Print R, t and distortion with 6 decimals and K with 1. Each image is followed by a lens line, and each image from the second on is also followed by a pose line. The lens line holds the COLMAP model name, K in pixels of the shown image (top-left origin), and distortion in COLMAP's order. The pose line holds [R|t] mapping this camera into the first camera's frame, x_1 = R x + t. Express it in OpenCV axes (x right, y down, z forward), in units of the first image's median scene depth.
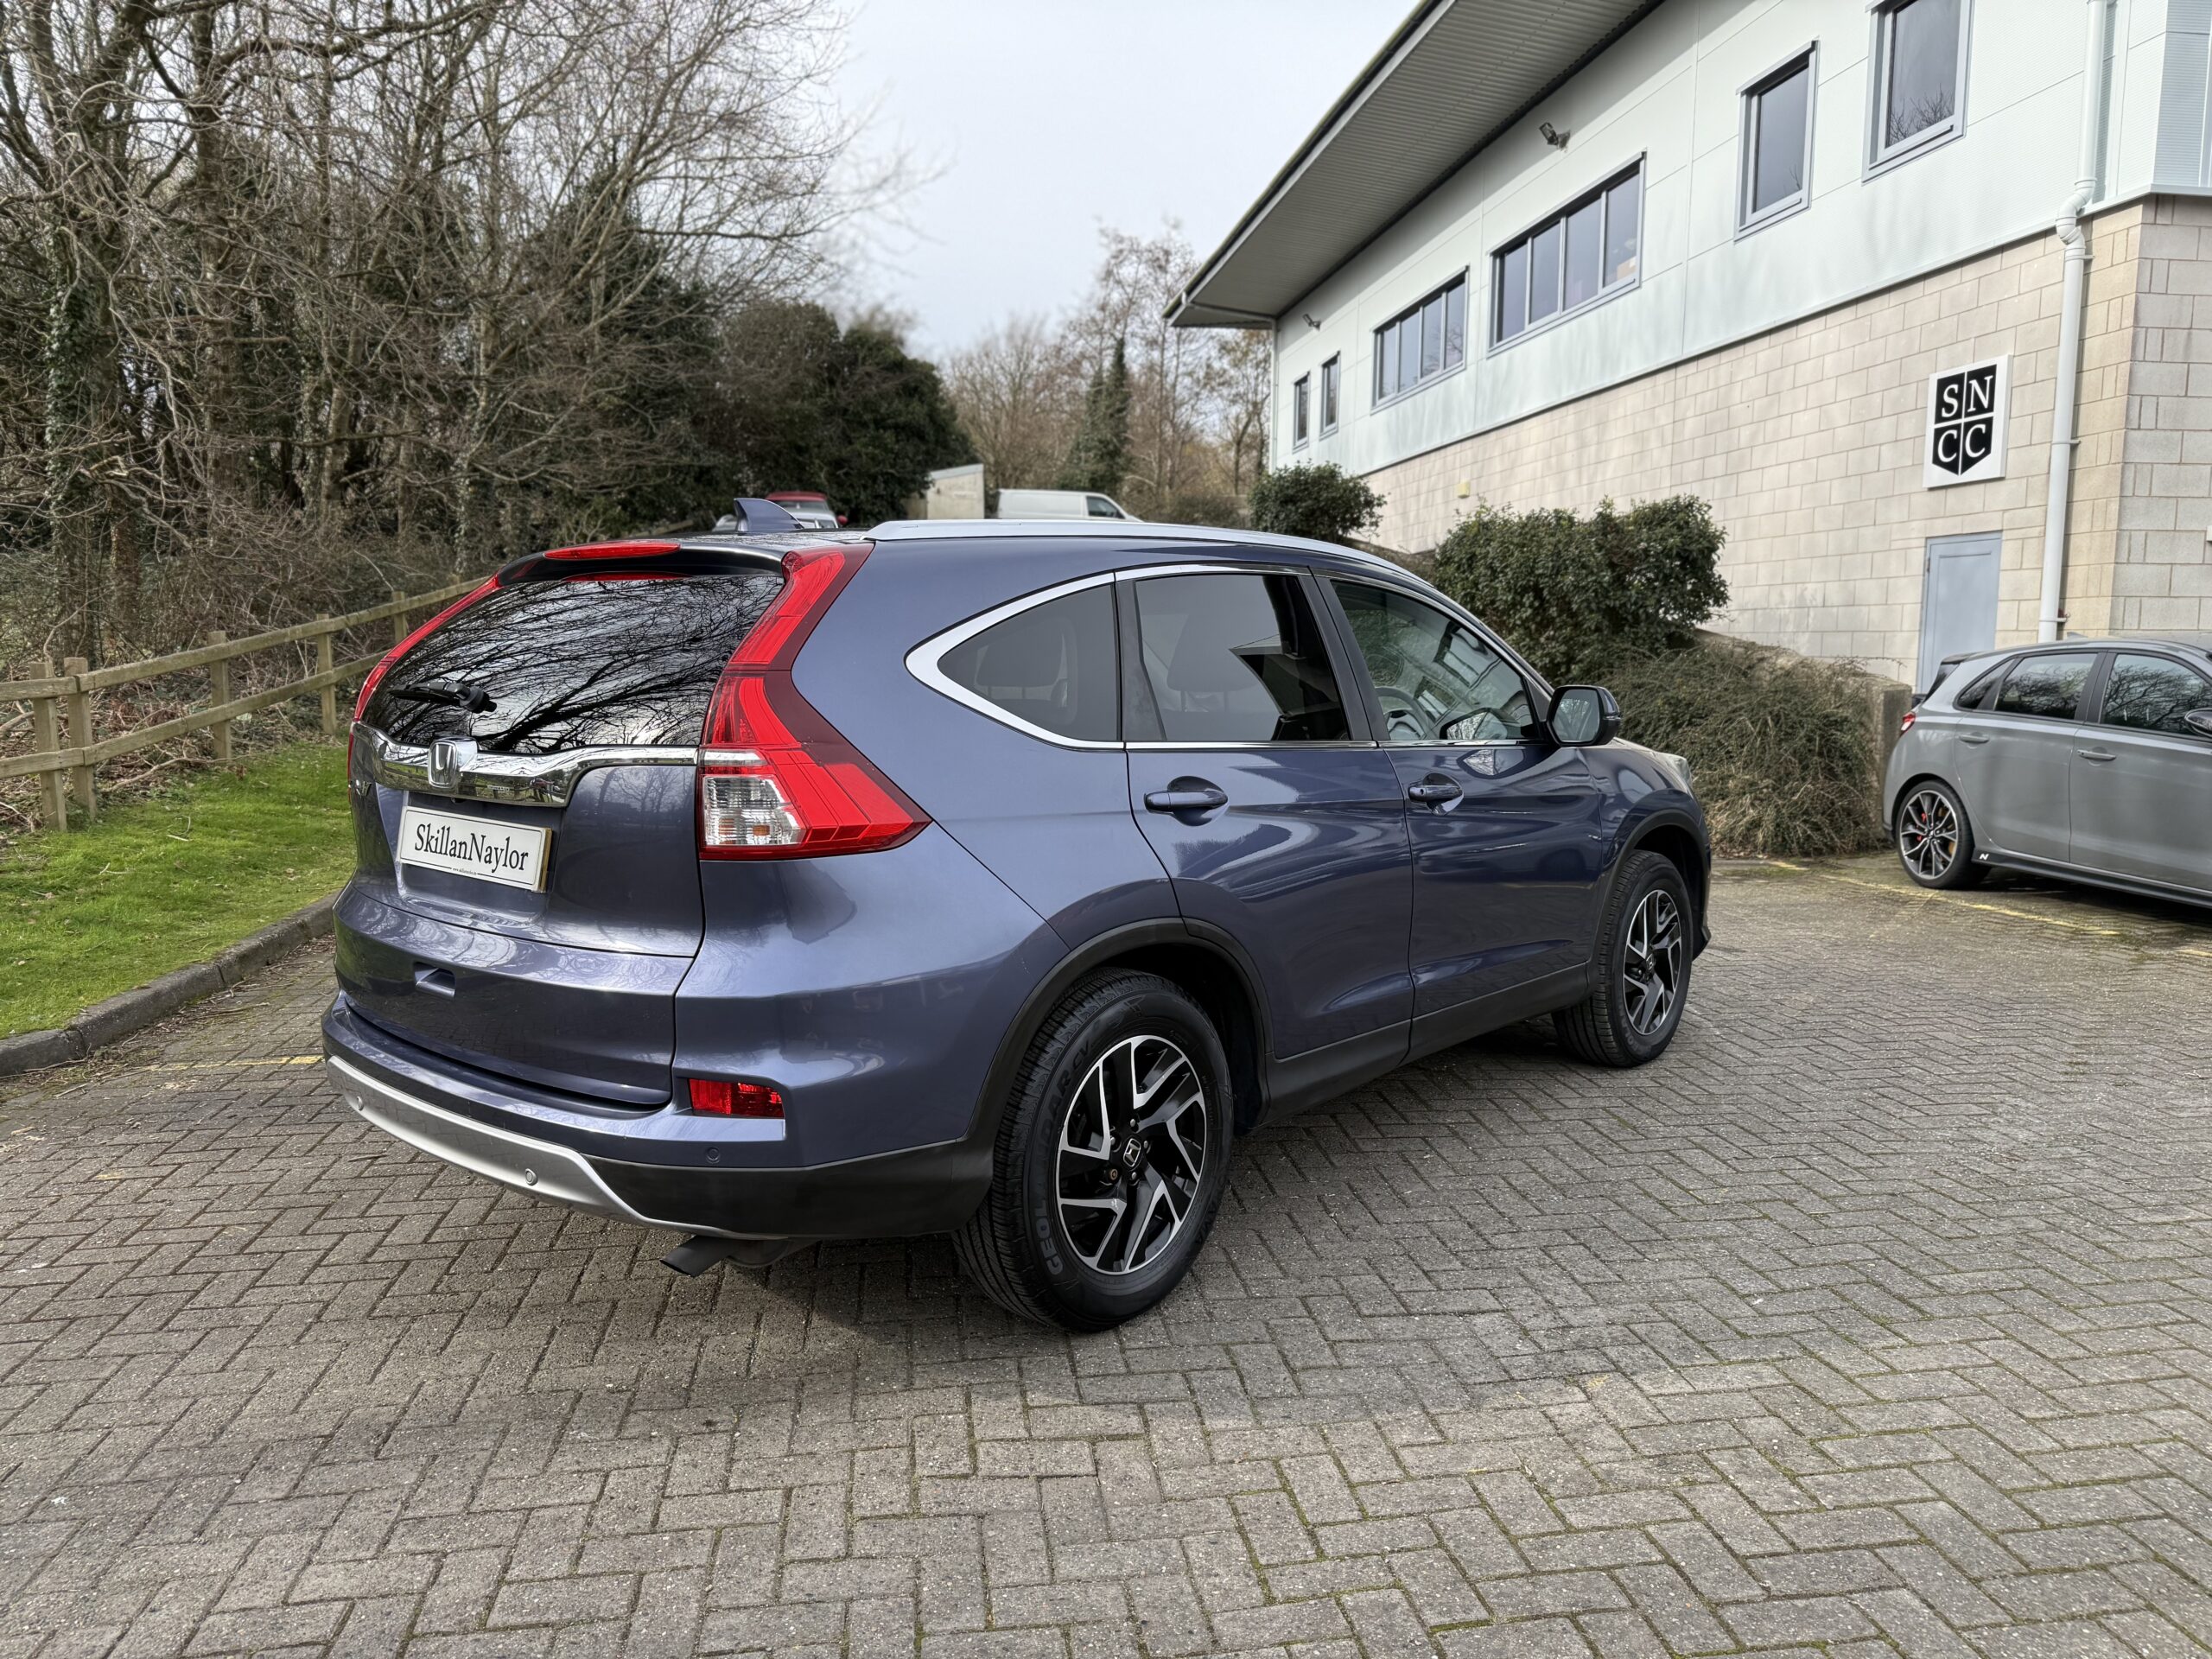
lens RADIAL K [[1550.3, 0, 1104.5], [0, 1550.3, 795.9], [0, 0, 1]] dist [0.063148, -0.084575]
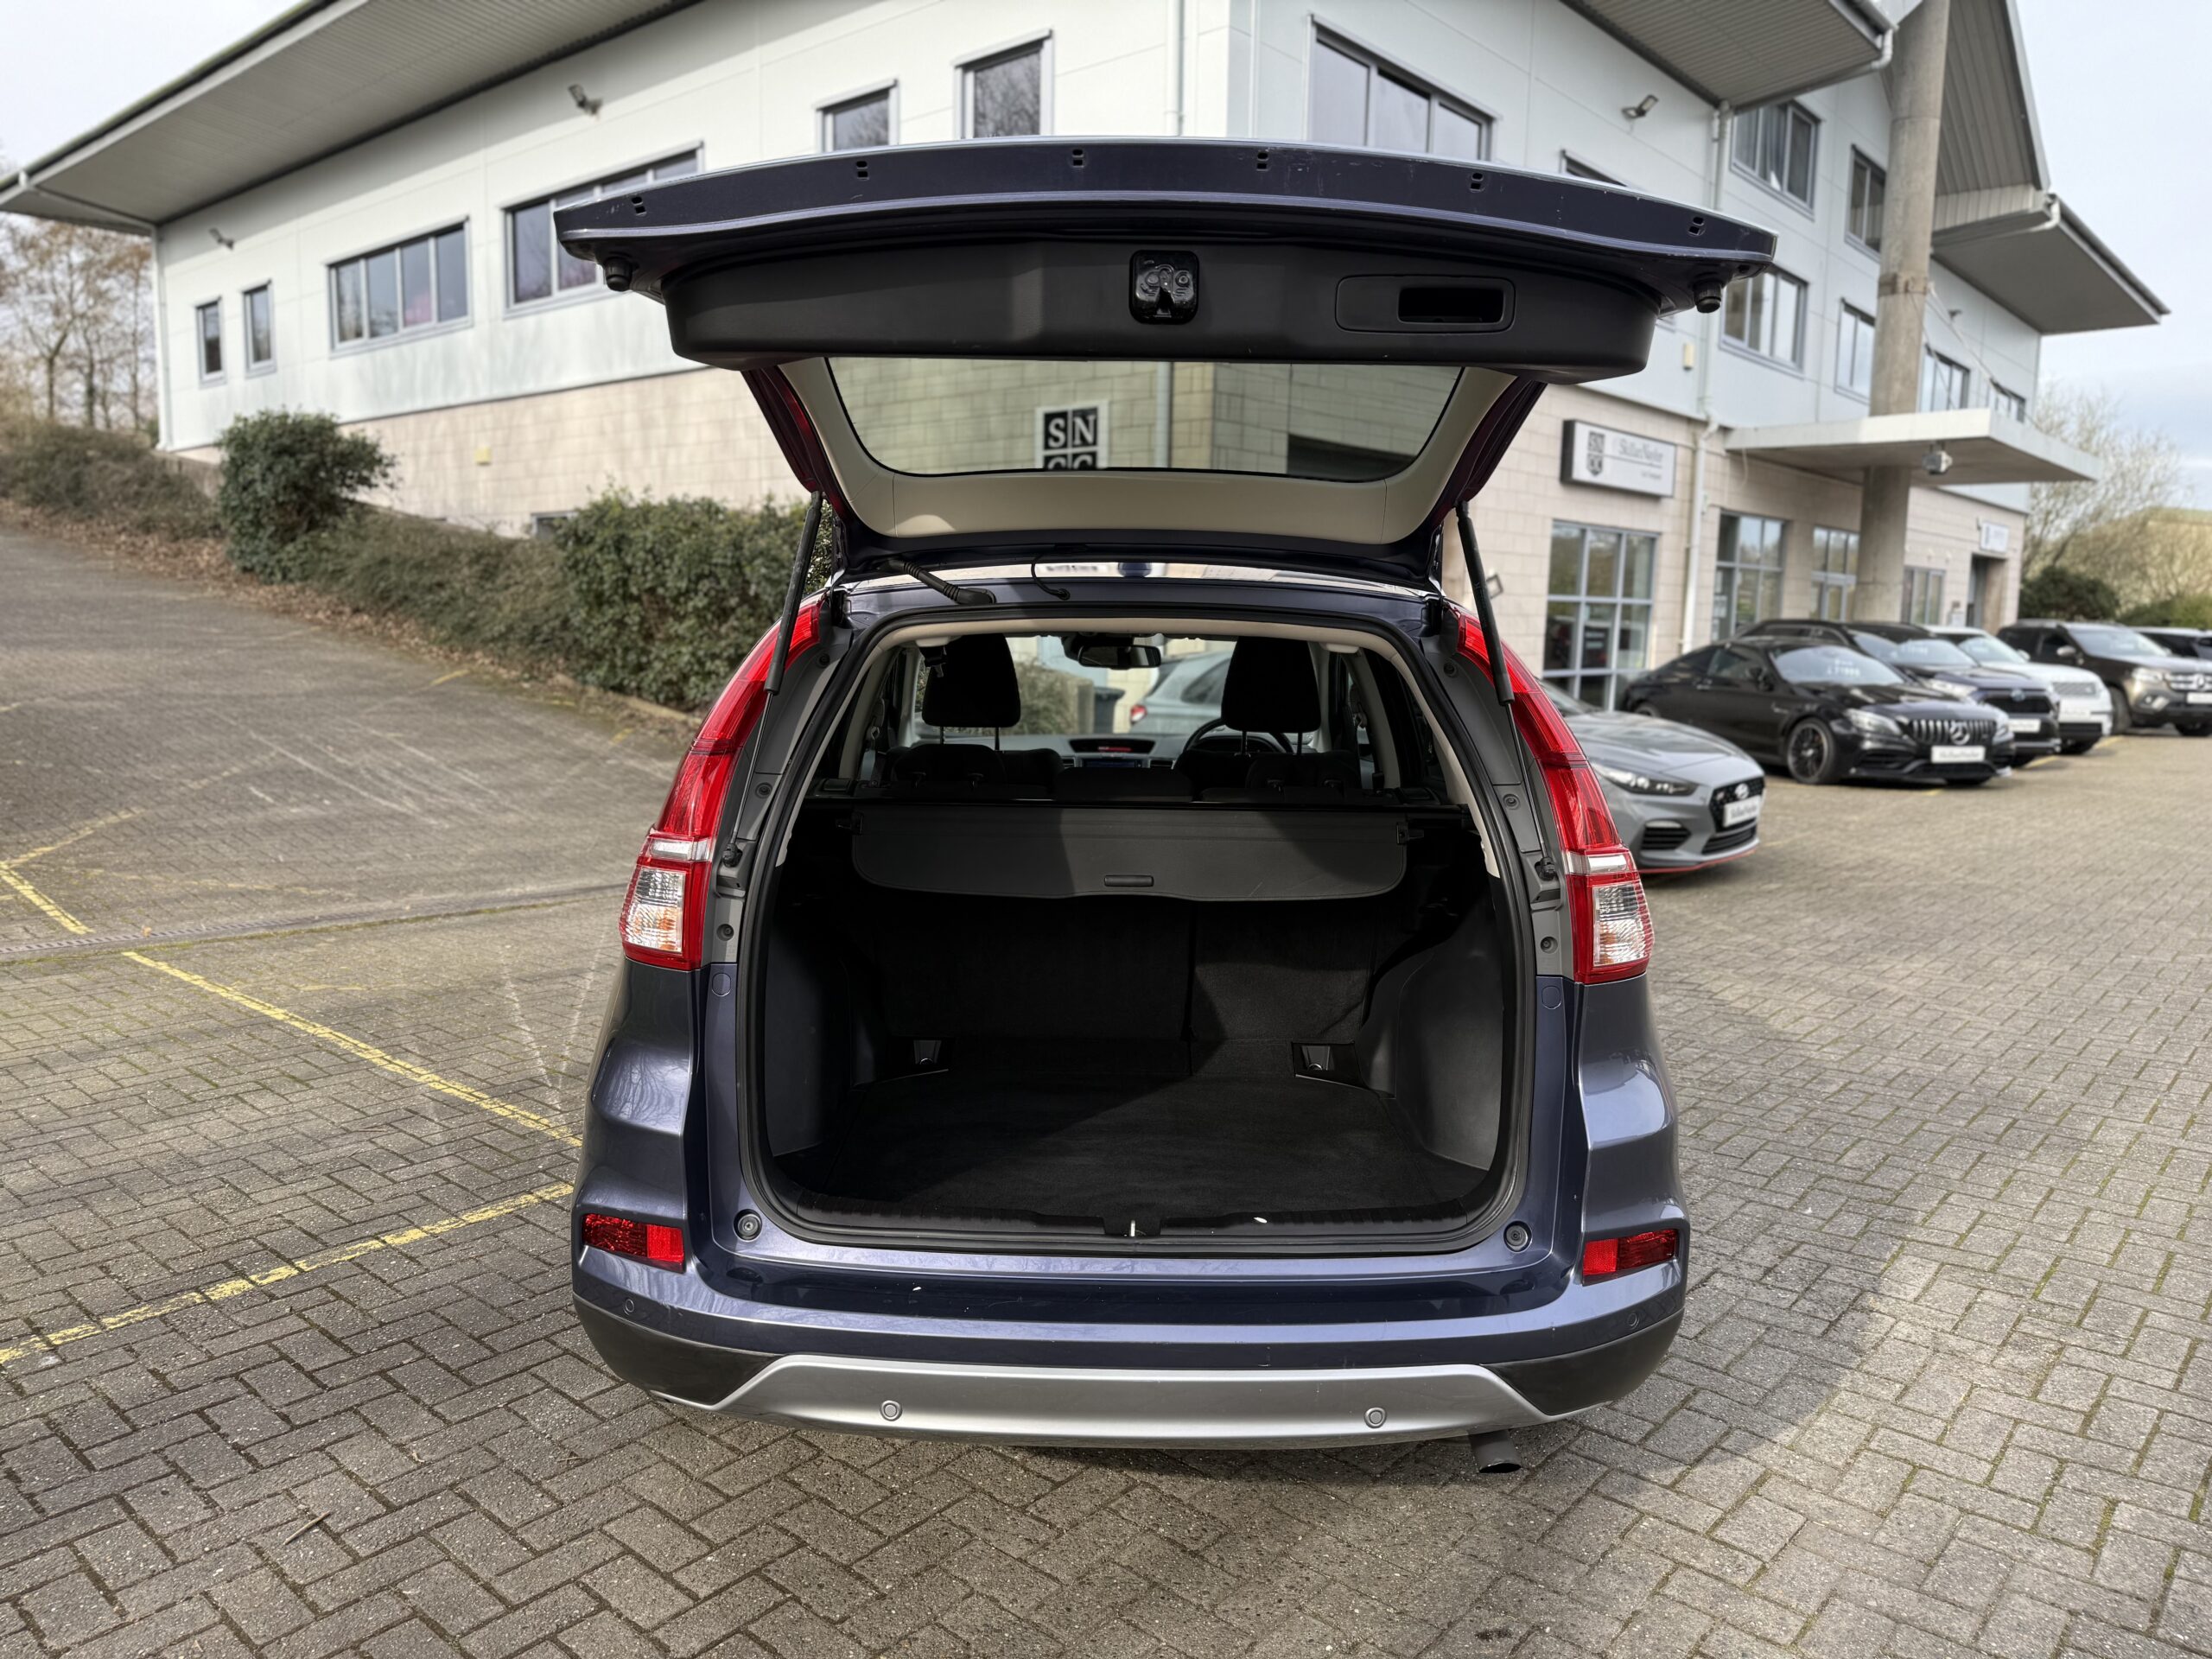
lens RADIAL K [[1538.1, 0, 1134.7], [0, 1538.1, 803.1], [0, 0, 1]] dist [0.010489, -0.004034]
pose [[0.746042, -0.060841, 0.663114, -0.781818], [0.045685, 0.998147, 0.040182, -0.080307], [-0.664330, 0.000317, 0.747439, 0.420806]]
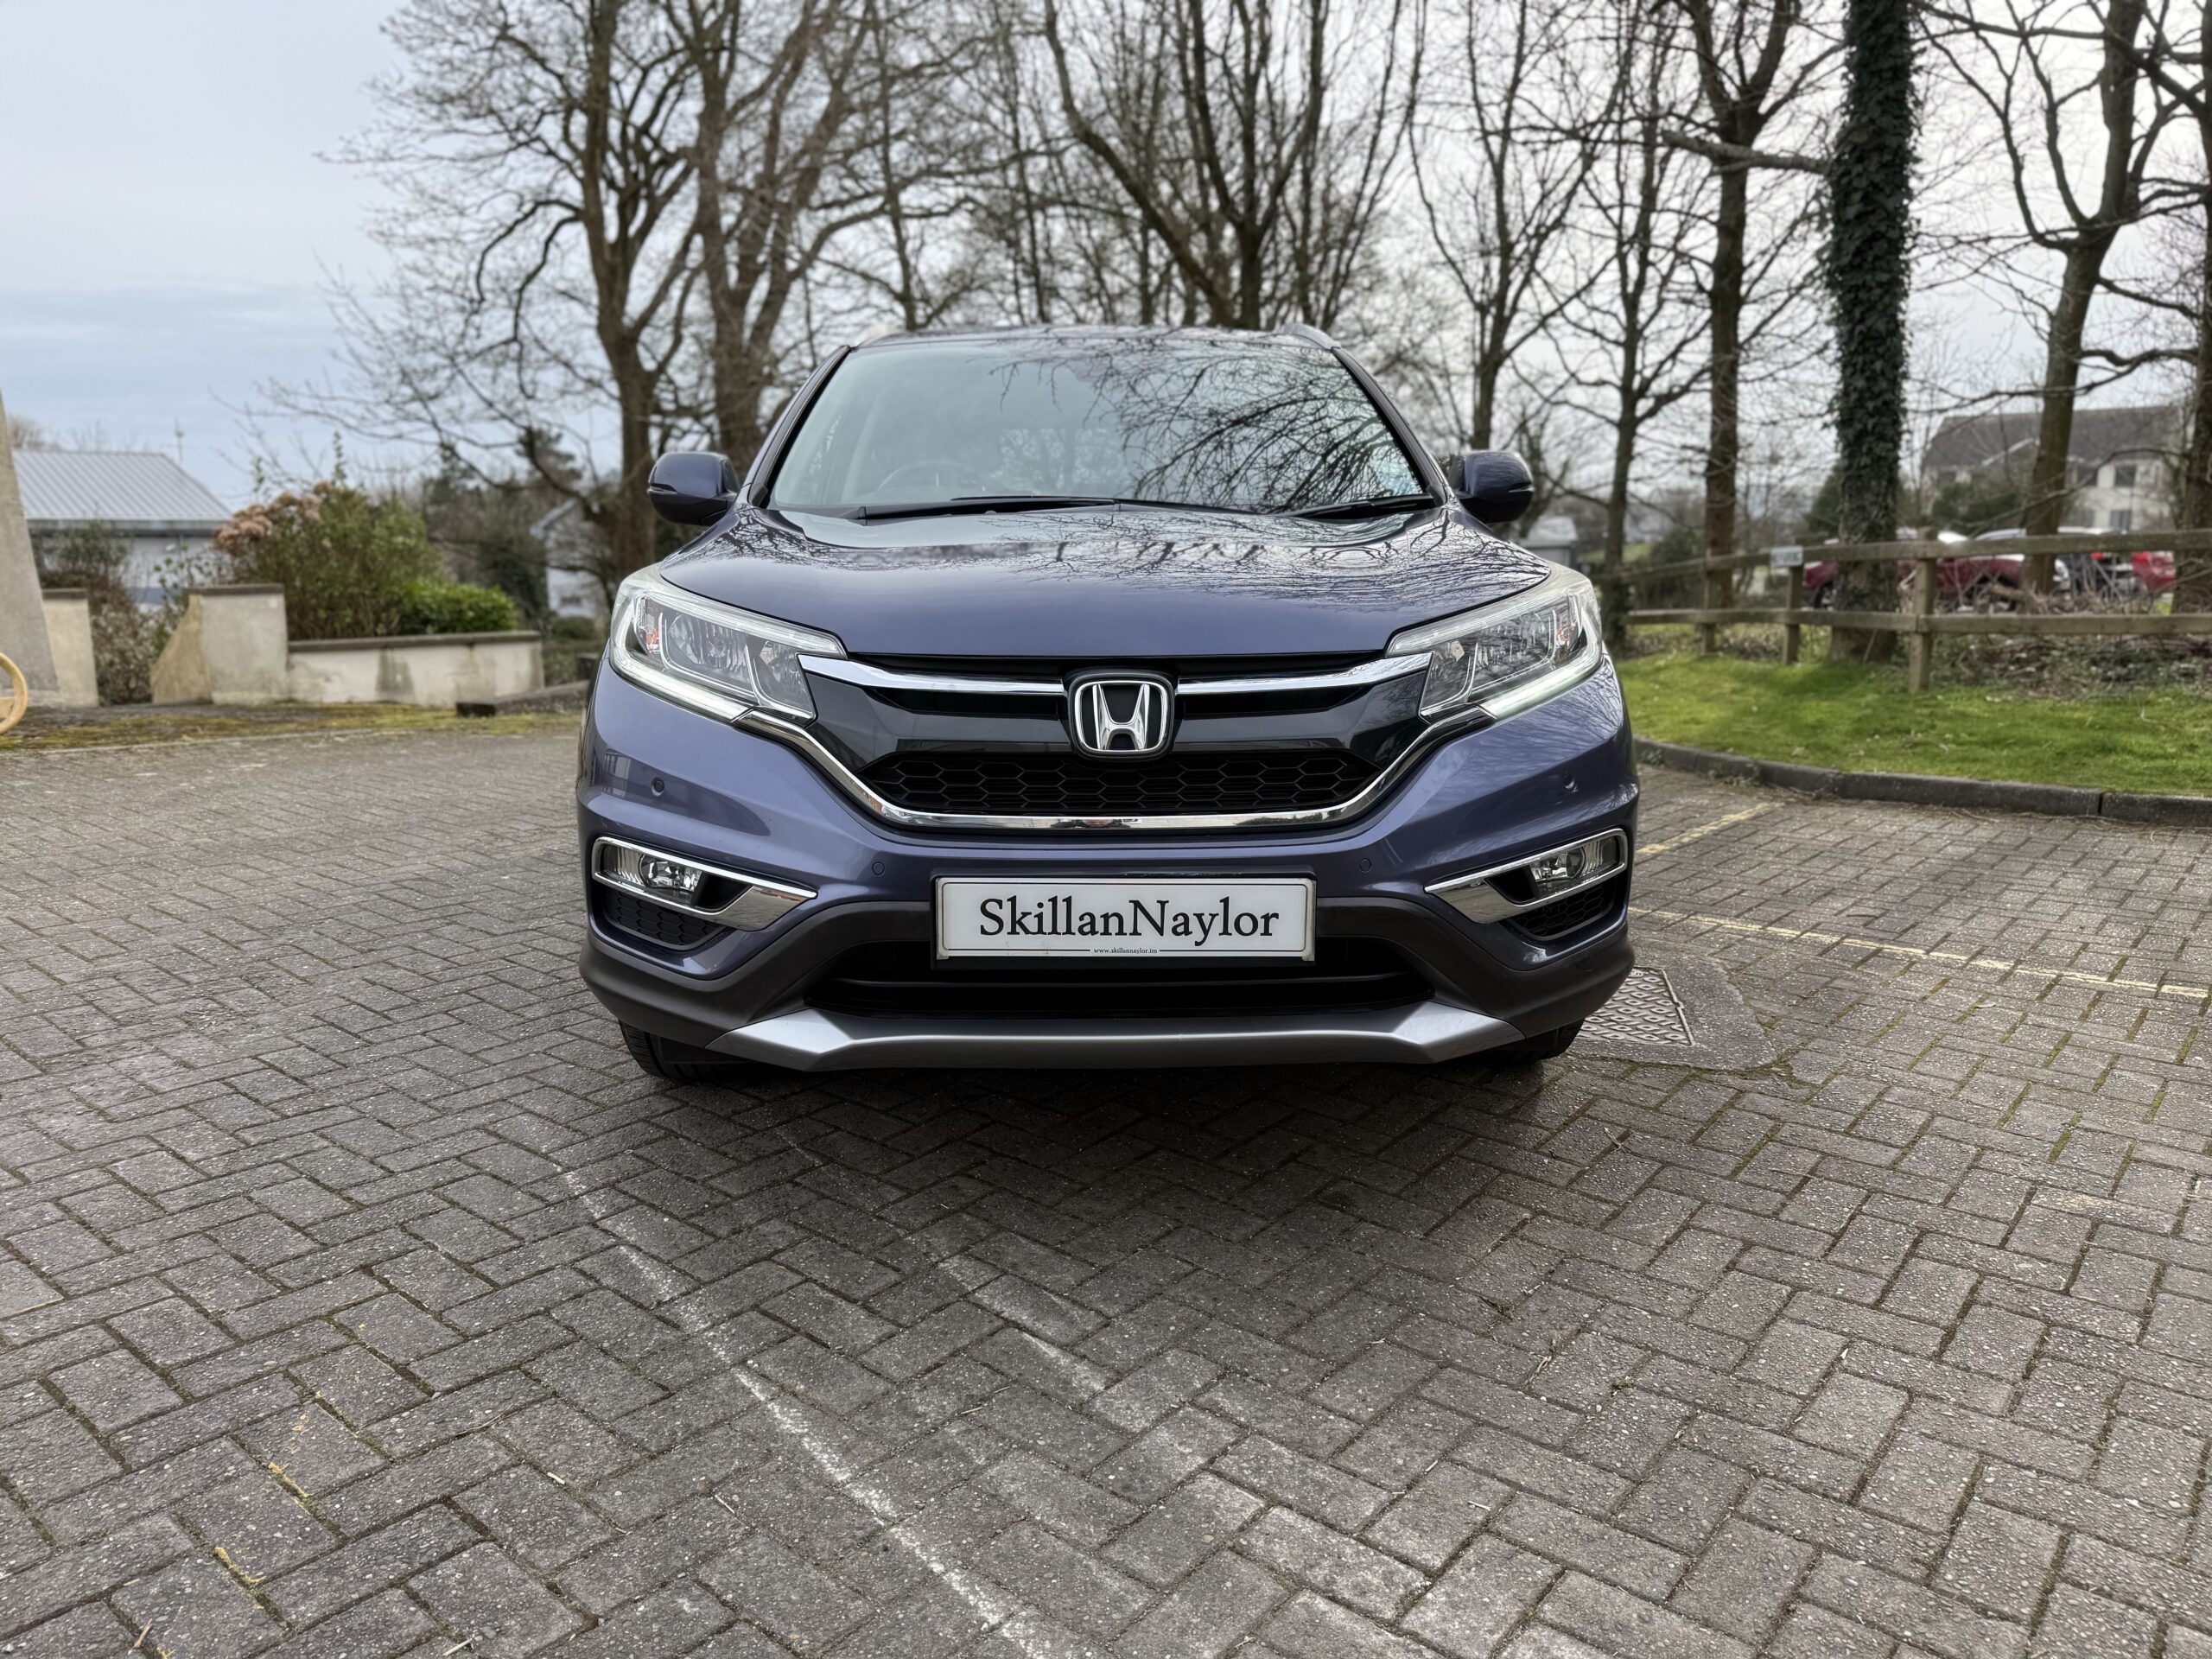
lens RADIAL K [[1528.8, 0, 1106.0], [0, 1528.8, 829.5], [0, 0, 1]] dist [0.160045, -0.281686]
pose [[-0.731298, 0.116692, -0.672001, 0.974288], [-0.072113, 0.966505, 0.246308, -0.127806], [0.678235, 0.228585, -0.698389, 2.382701]]
